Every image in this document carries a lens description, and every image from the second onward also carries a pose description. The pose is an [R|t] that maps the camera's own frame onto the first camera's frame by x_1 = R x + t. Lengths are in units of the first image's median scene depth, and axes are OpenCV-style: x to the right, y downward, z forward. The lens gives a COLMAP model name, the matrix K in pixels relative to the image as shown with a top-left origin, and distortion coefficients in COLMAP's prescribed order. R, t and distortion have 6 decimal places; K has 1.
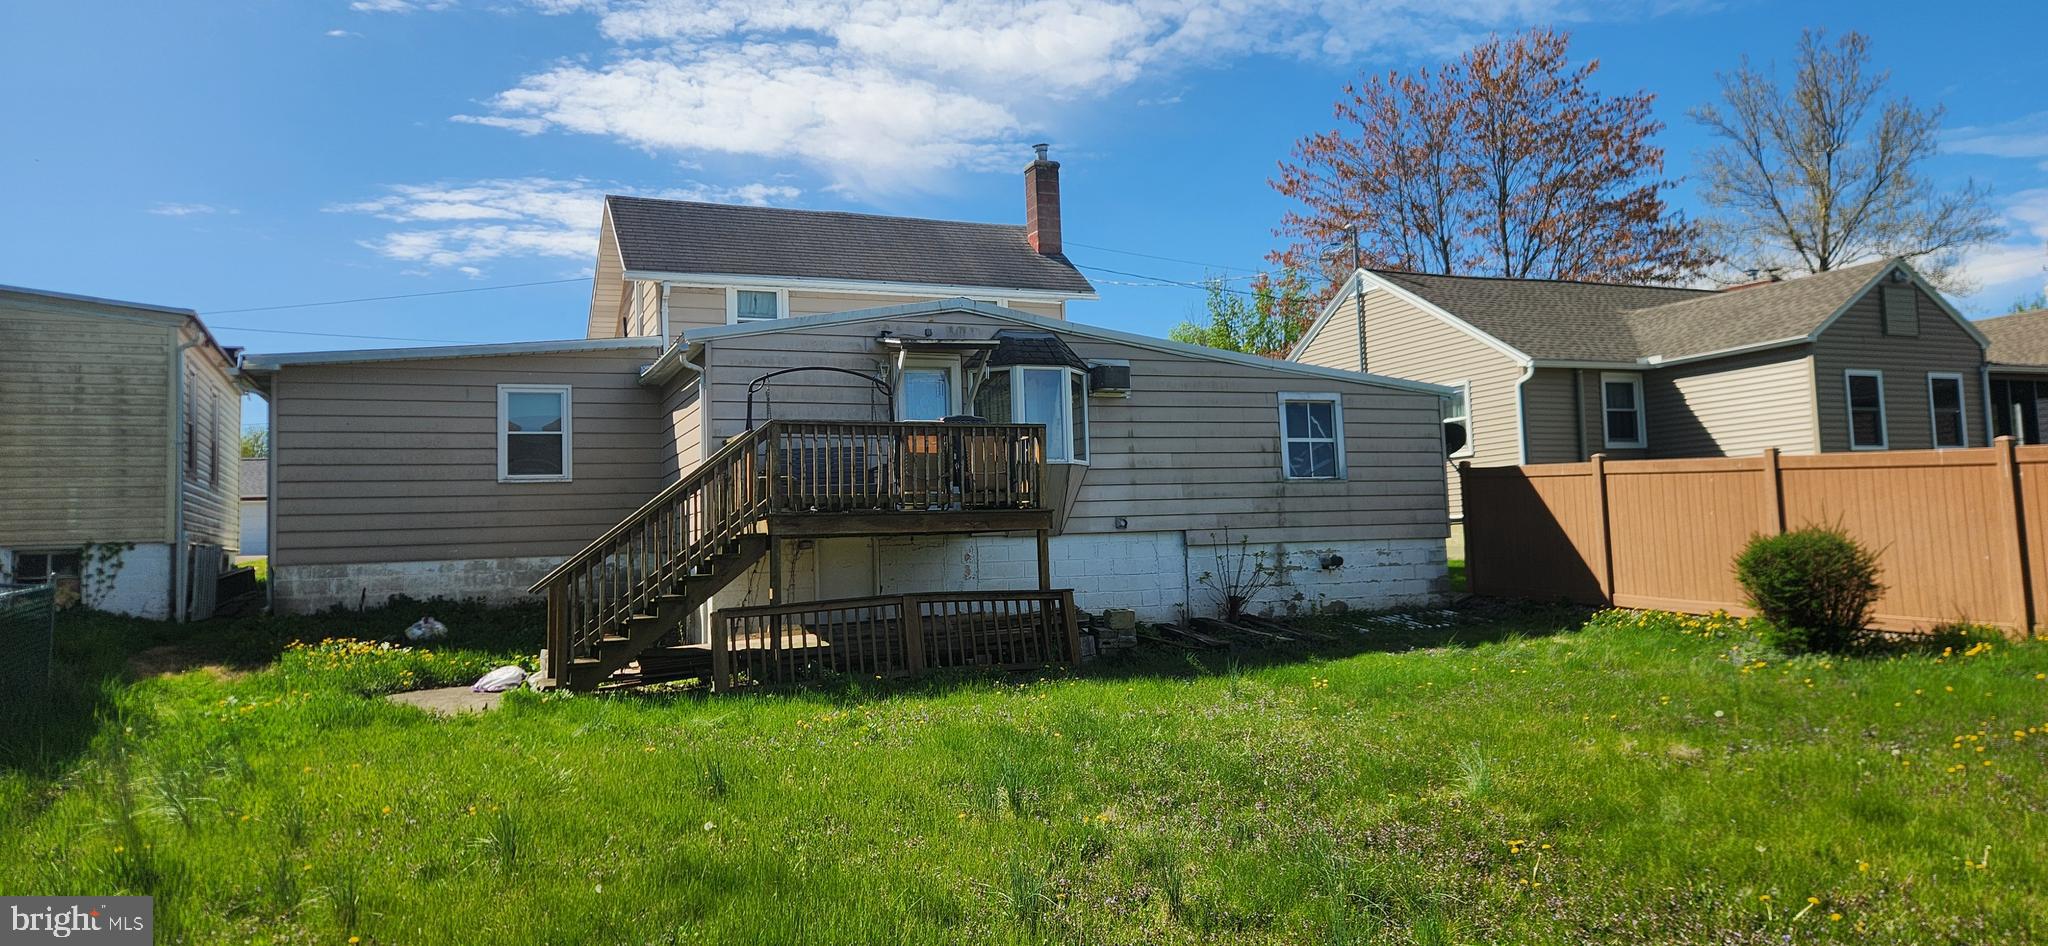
lens RADIAL K [[1318.5, 0, 1026.0], [0, 1318.5, 476.4], [0, 0, 1]] dist [0.050301, -0.004401]
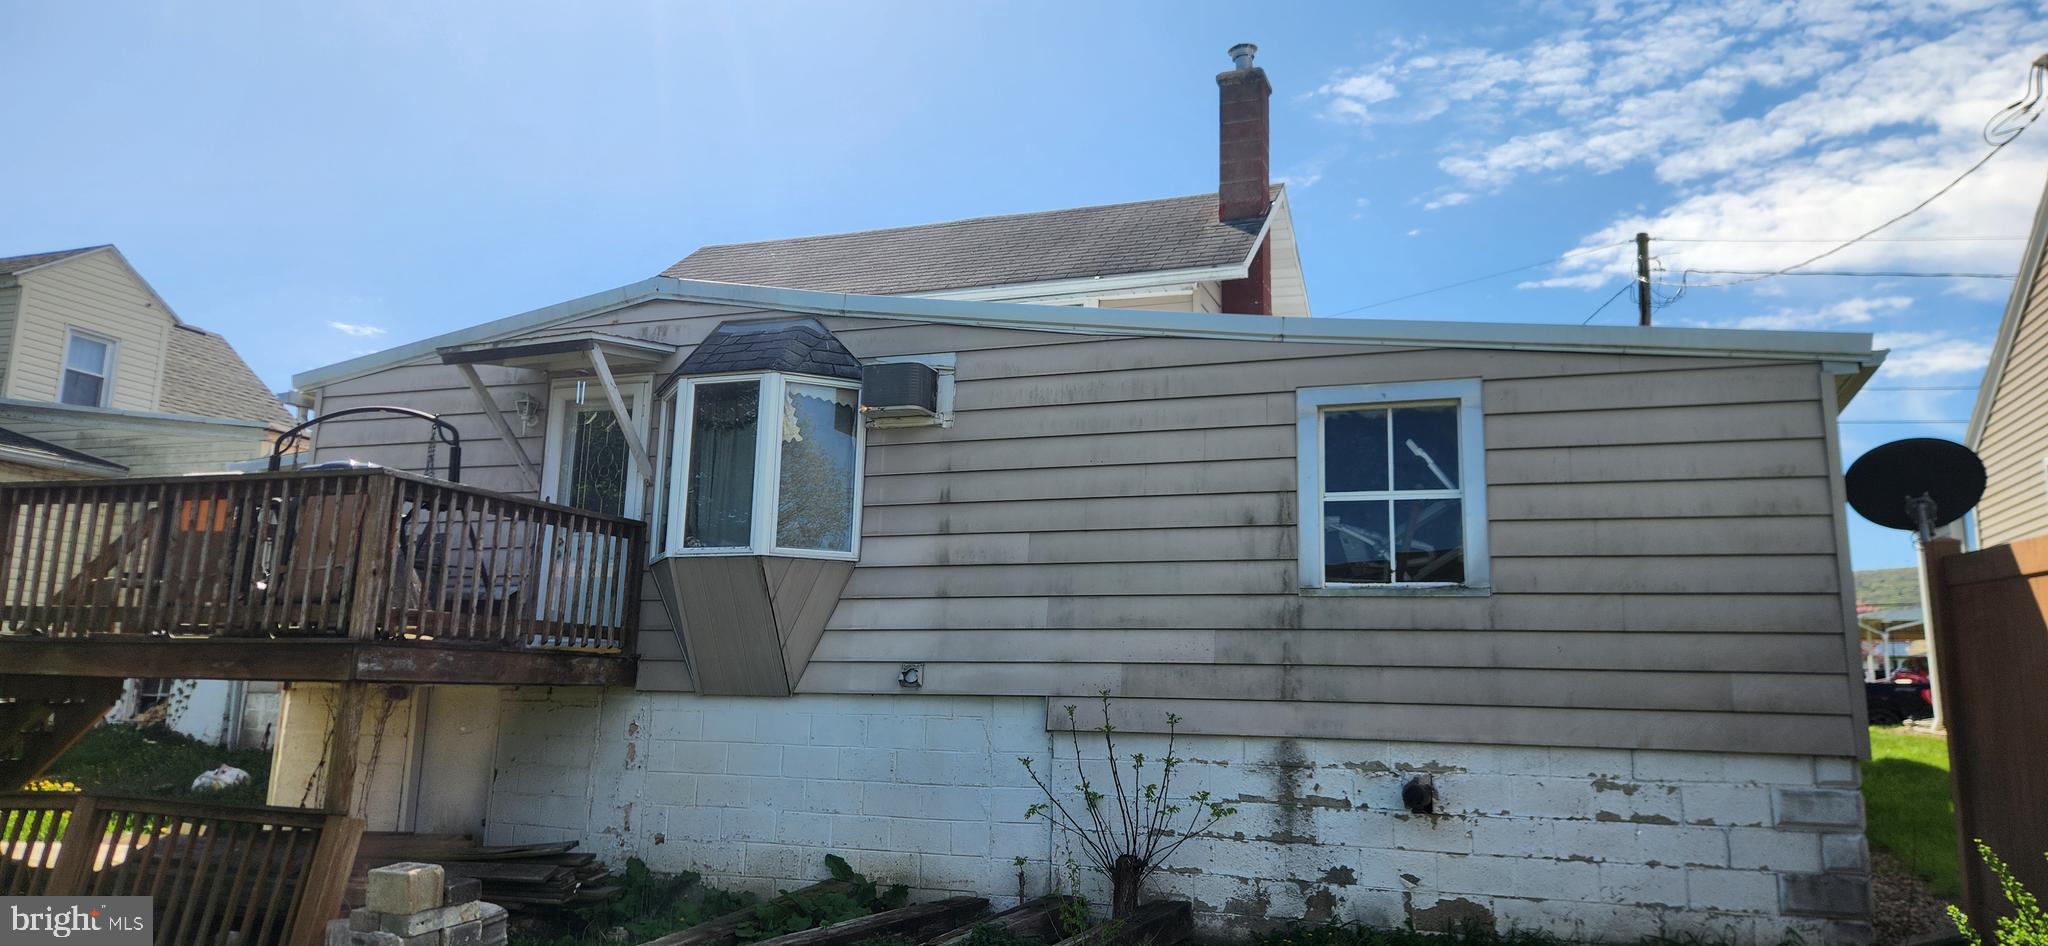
lens RADIAL K [[1318.5, 0, 1022.7], [0, 1318.5, 465.4], [0, 0, 1]] dist [0.050301, -0.004401]
pose [[0.755891, -0.067790, -0.651179, 0.412015], [-0.007326, 0.993687, -0.111949, 0.011409], [0.654657, 0.089392, 0.750622, 0.618425]]
